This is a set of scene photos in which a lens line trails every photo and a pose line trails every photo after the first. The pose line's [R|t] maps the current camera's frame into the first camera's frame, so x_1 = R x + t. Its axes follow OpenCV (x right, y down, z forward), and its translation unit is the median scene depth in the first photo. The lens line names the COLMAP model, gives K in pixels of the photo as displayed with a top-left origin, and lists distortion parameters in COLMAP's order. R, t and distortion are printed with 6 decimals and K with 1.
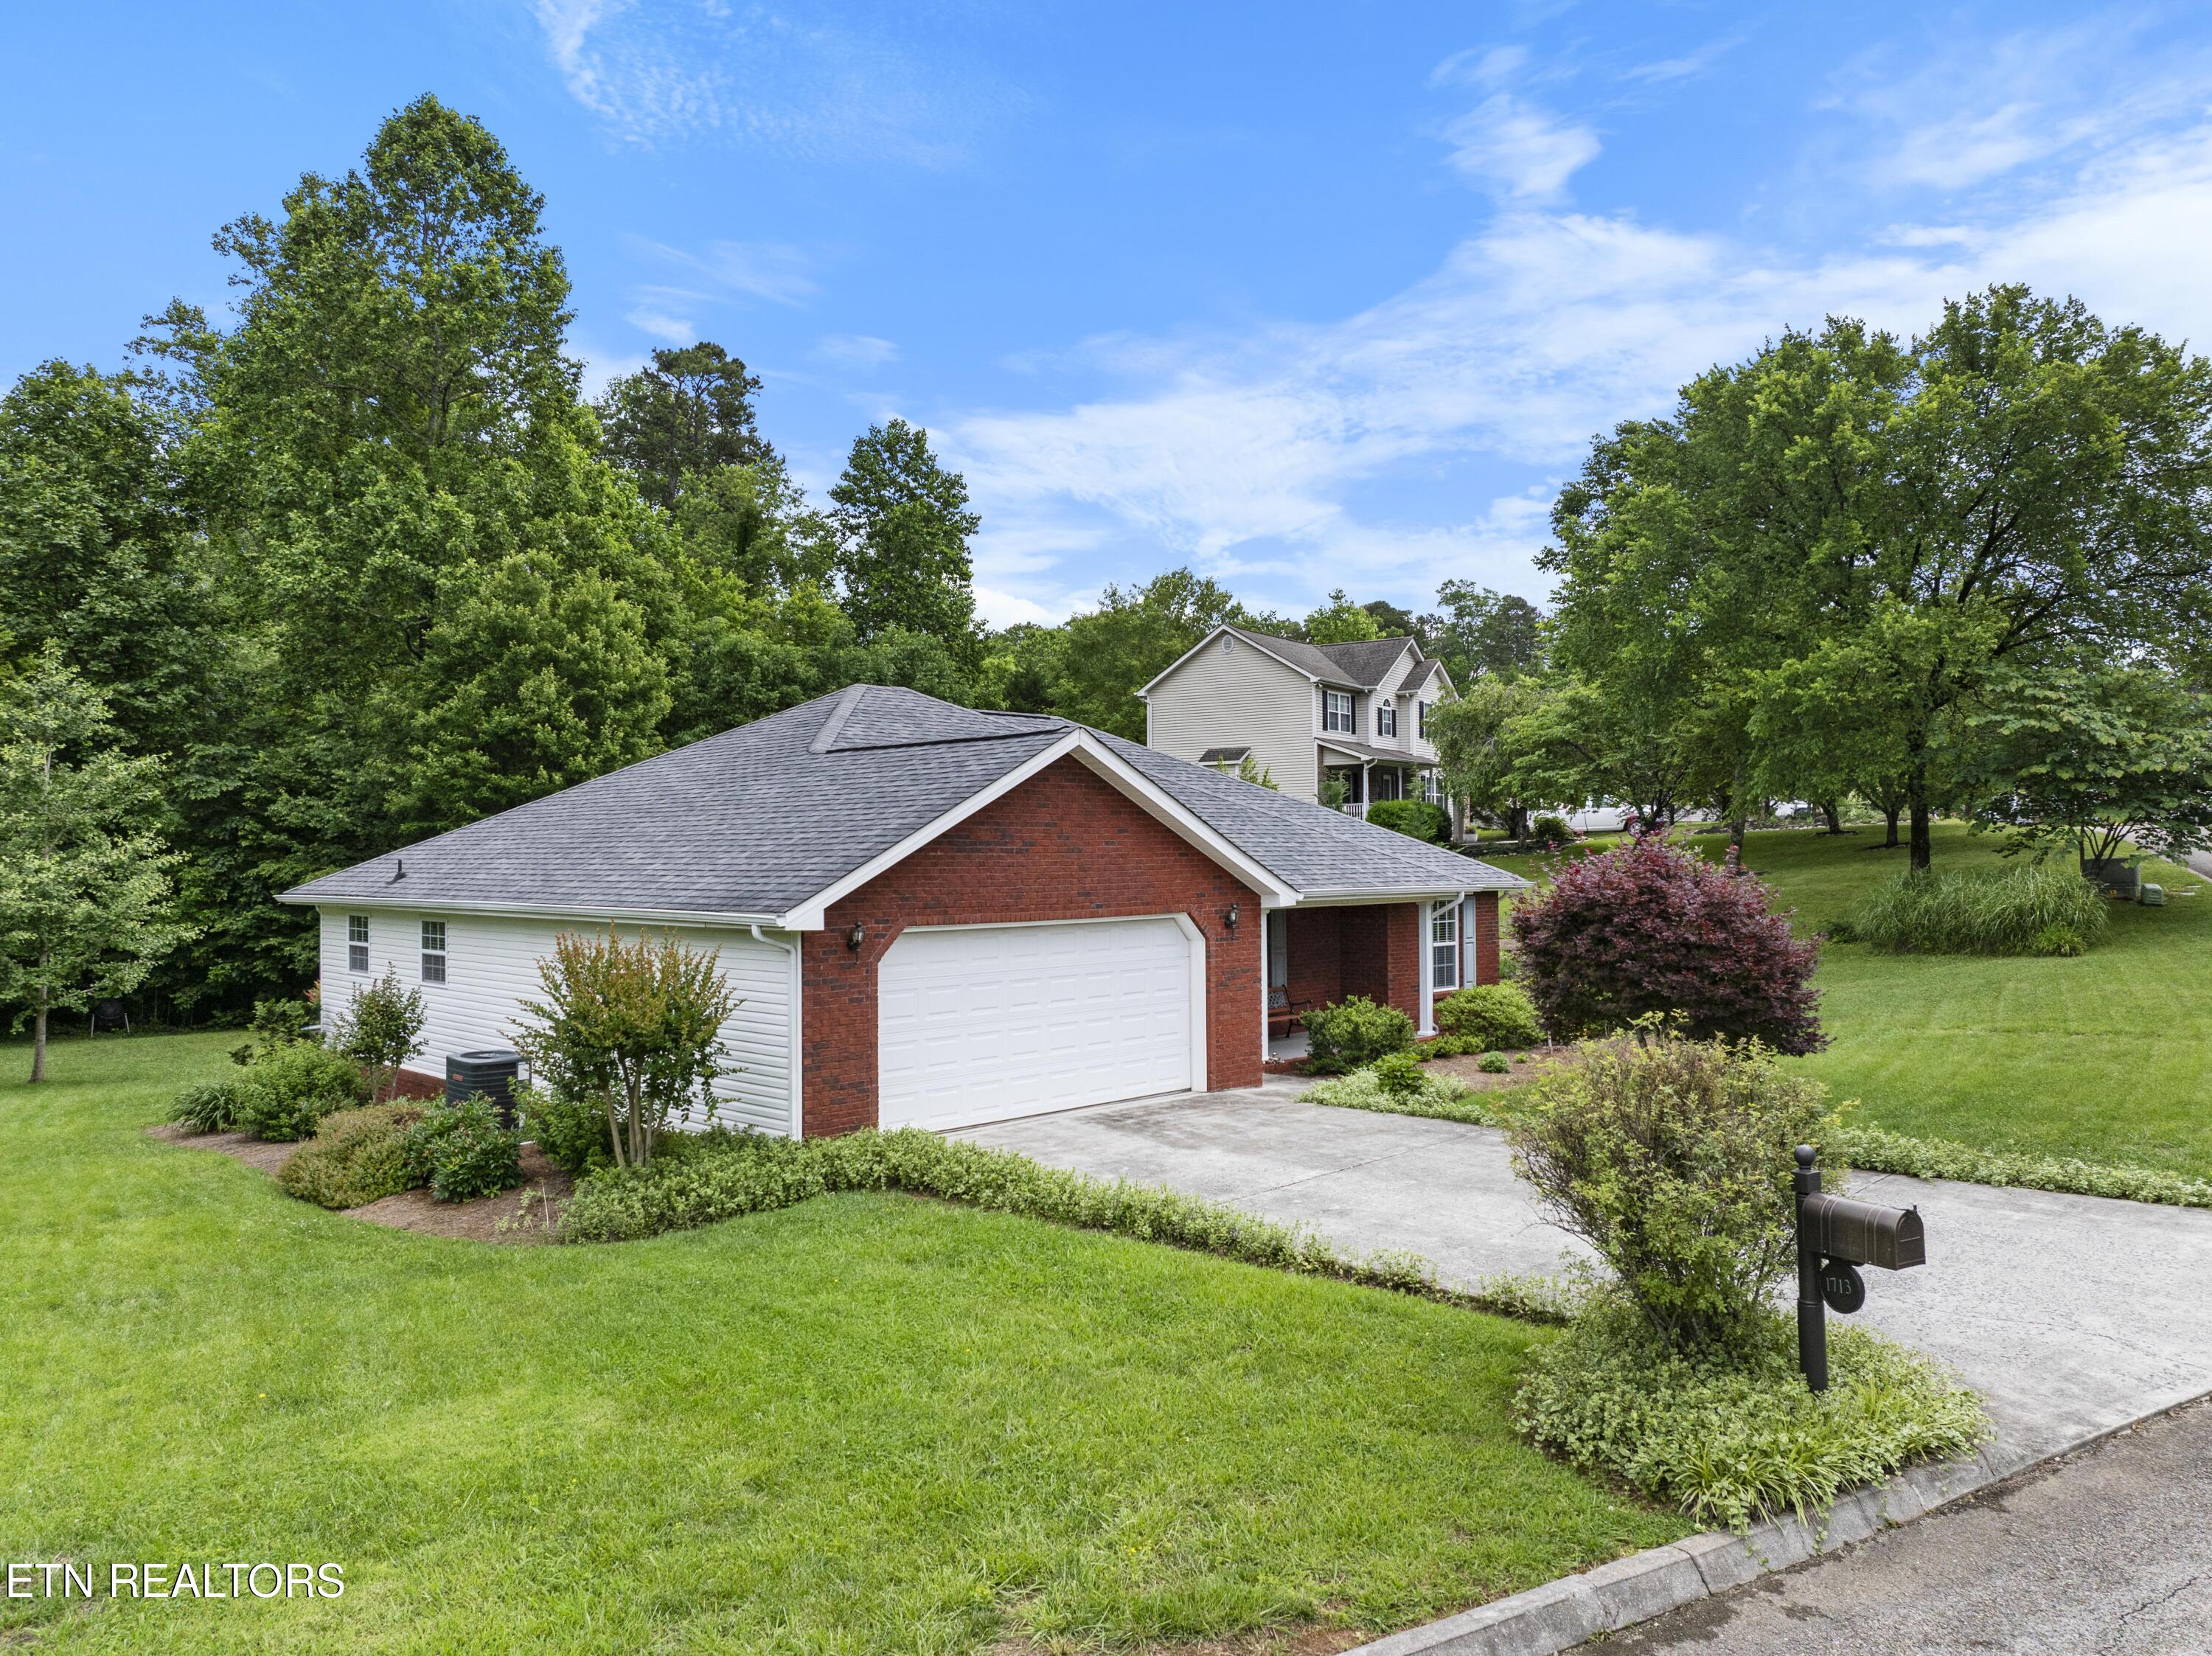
lens RADIAL K [[1574.5, 0, 1110.0], [0, 1574.5, 801.5], [0, 0, 1]] dist [-0.040701, 0.000267]
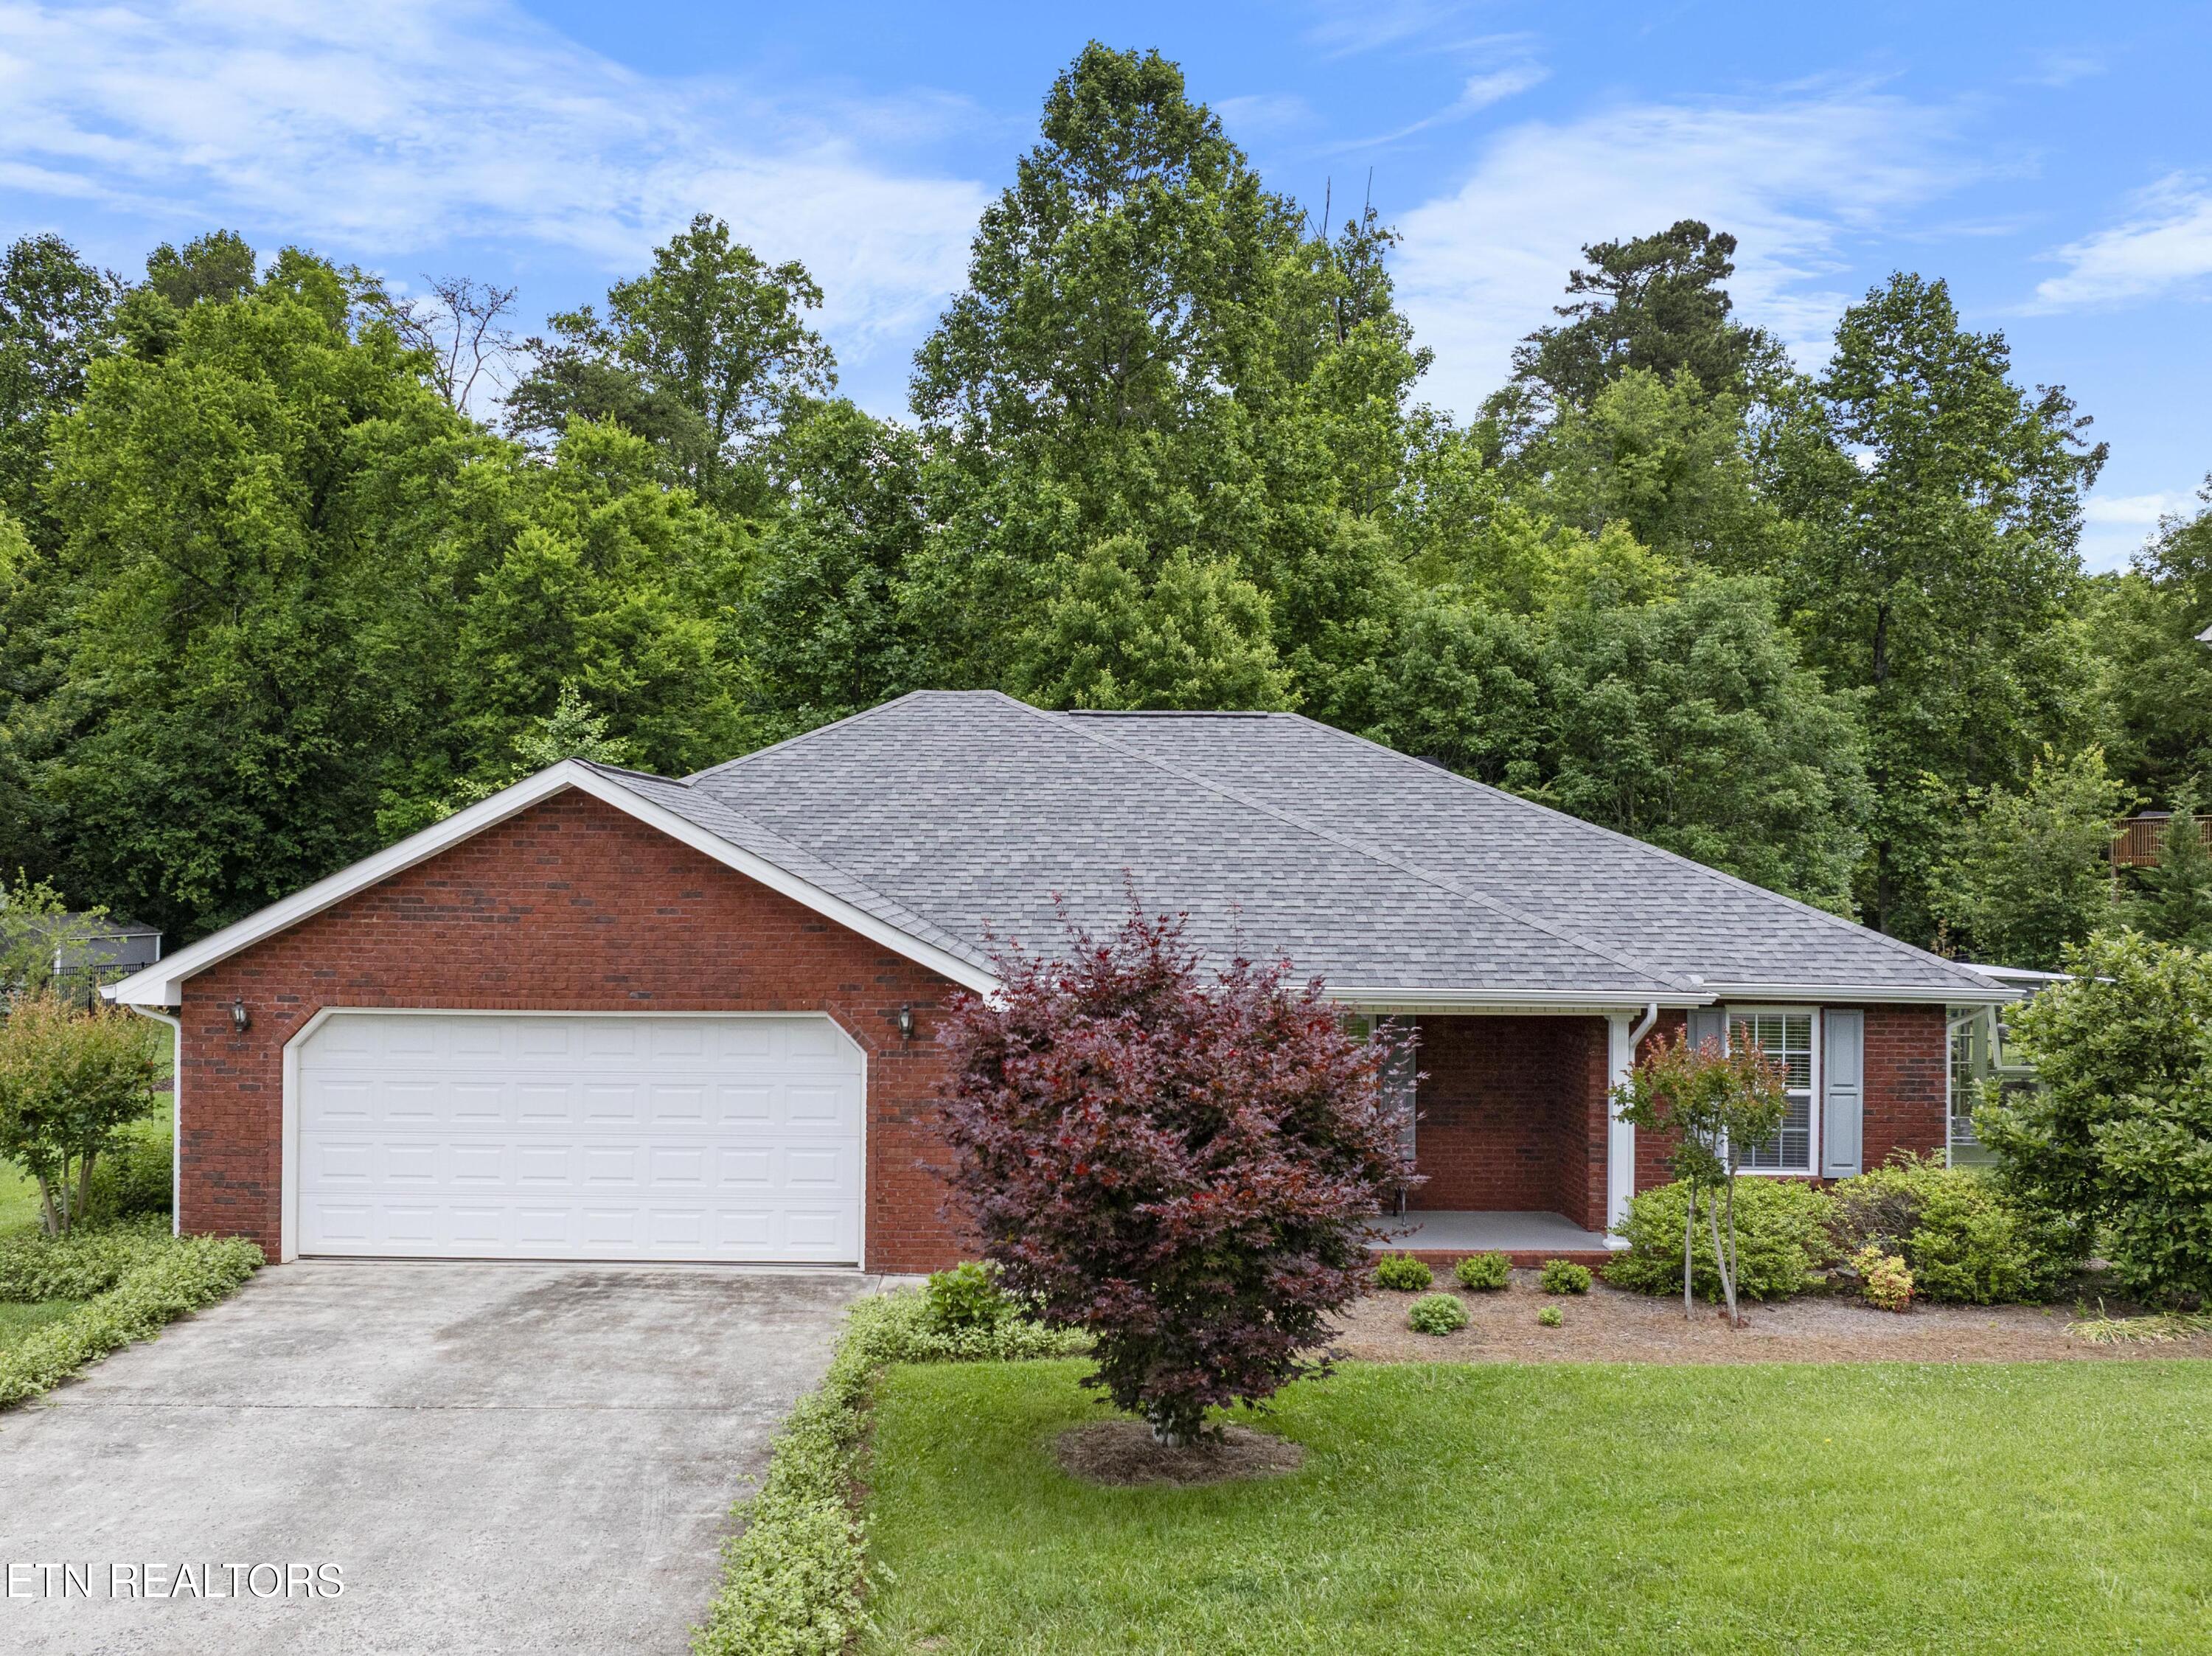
lens RADIAL K [[1831.9, 0, 1003.5], [0, 1831.9, 822.5], [0, 0, 1]] dist [-0.026353, 0.001020]
pose [[0.692012, -0.000429, -0.721886, 0.320382], [0.011002, 0.999890, 0.009953, -0.009538], [0.721802, -0.014830, 0.691940, 0.229570]]
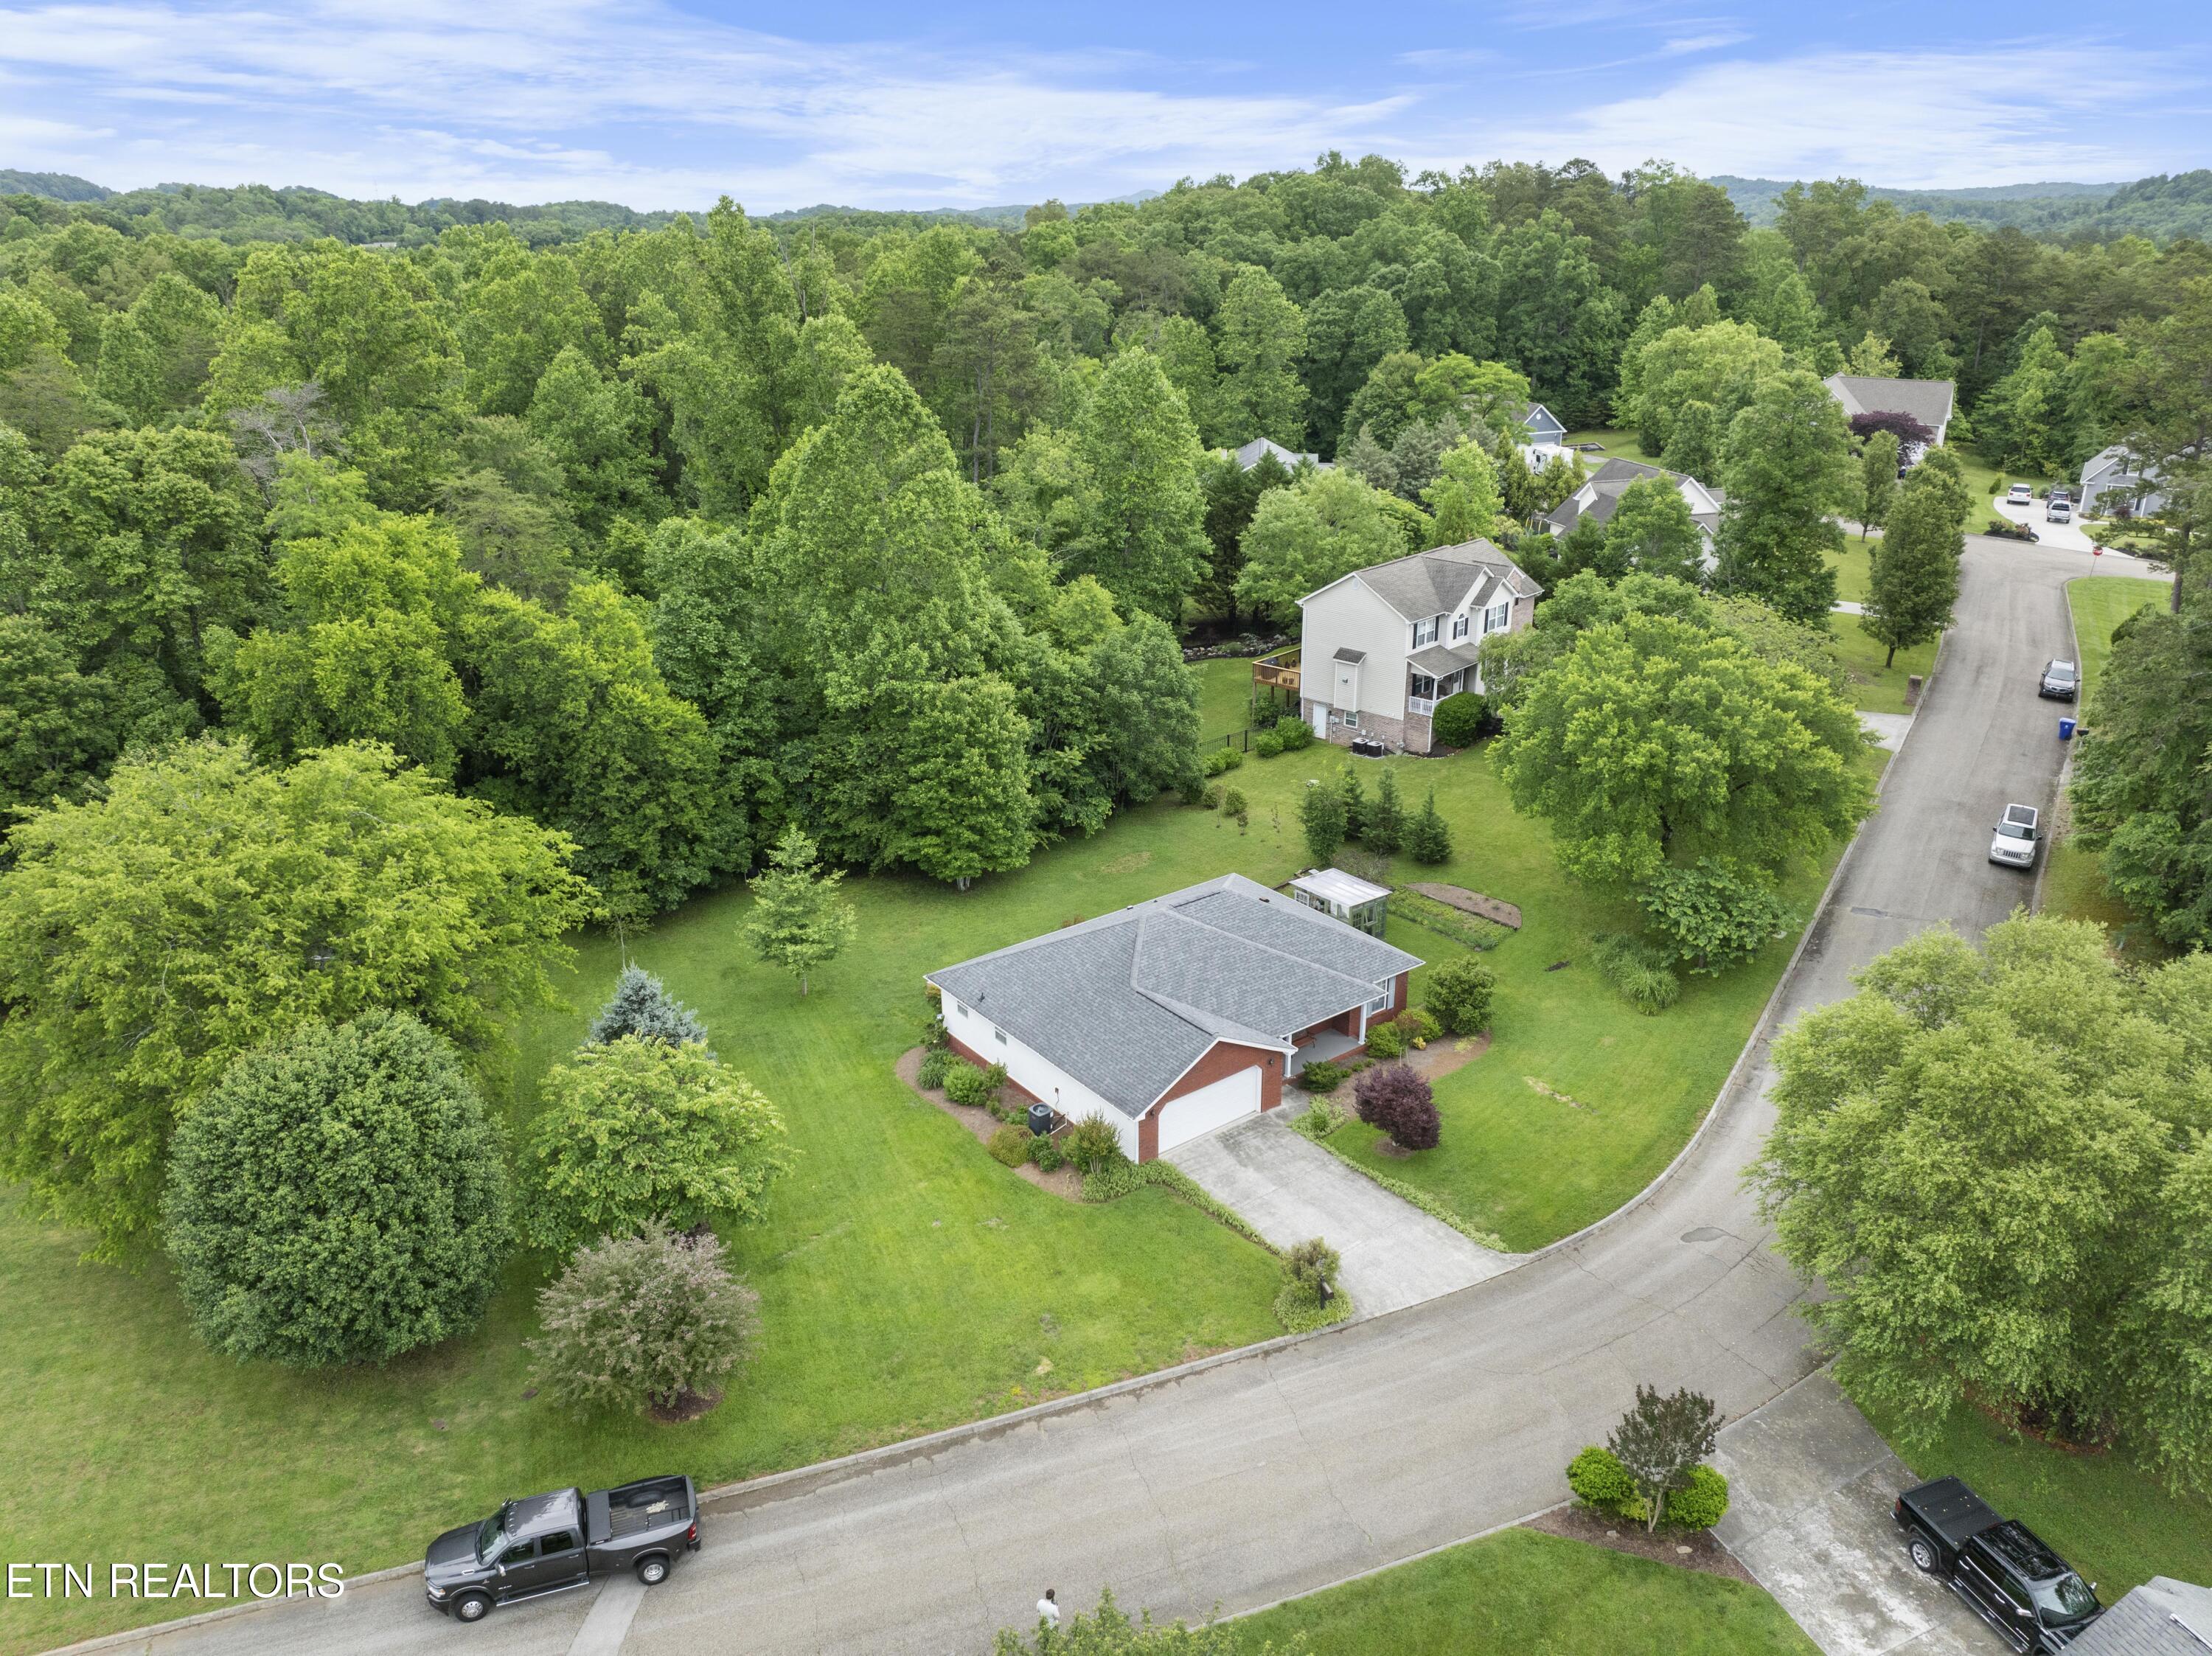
lens RADIAL K [[1574.5, 0, 1110.0], [0, 1574.5, 801.5], [0, 0, 1]] dist [-0.040701, 0.000267]
pose [[0.990853, 0.049462, -0.125553, 0.058910], [0.002885, 0.922429, 0.386157, -0.738426], [0.134914, -0.382987, 0.913849, -0.764949]]
